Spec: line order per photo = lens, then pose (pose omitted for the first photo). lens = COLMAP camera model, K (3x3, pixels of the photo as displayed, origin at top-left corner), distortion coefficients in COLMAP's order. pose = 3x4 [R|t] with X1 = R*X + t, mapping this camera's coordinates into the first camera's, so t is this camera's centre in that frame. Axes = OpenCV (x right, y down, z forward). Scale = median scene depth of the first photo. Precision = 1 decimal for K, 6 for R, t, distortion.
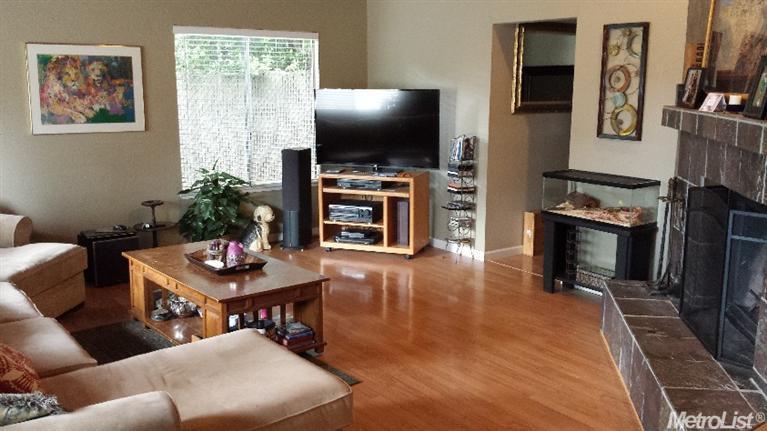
lens RADIAL K [[723.4, 0, 383.5], [0, 723.4, 215.5], [0, 0, 1]] dist [-0.000143, -0.008680]
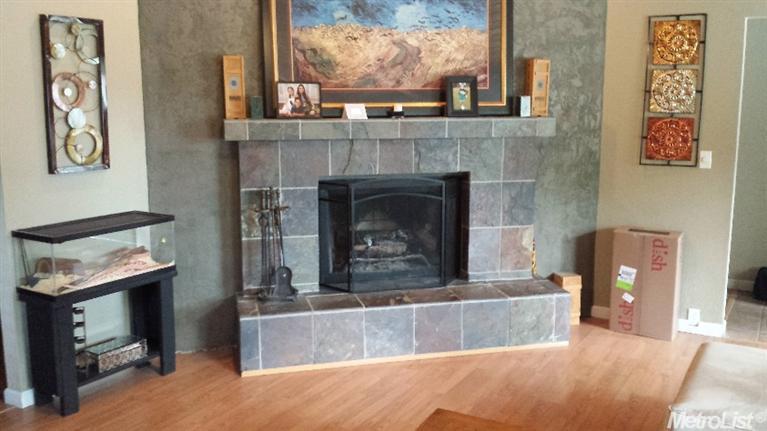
lens RADIAL K [[723.4, 0, 383.5], [0, 723.4, 215.5], [0, 0, 1]] dist [-0.000143, -0.008680]
pose [[-0.389700, -0.158021, 0.907283, -0.578899], [0.167796, 0.956495, 0.238665, -0.223942], [-0.905527, 0.245247, -0.346231, 1.175027]]
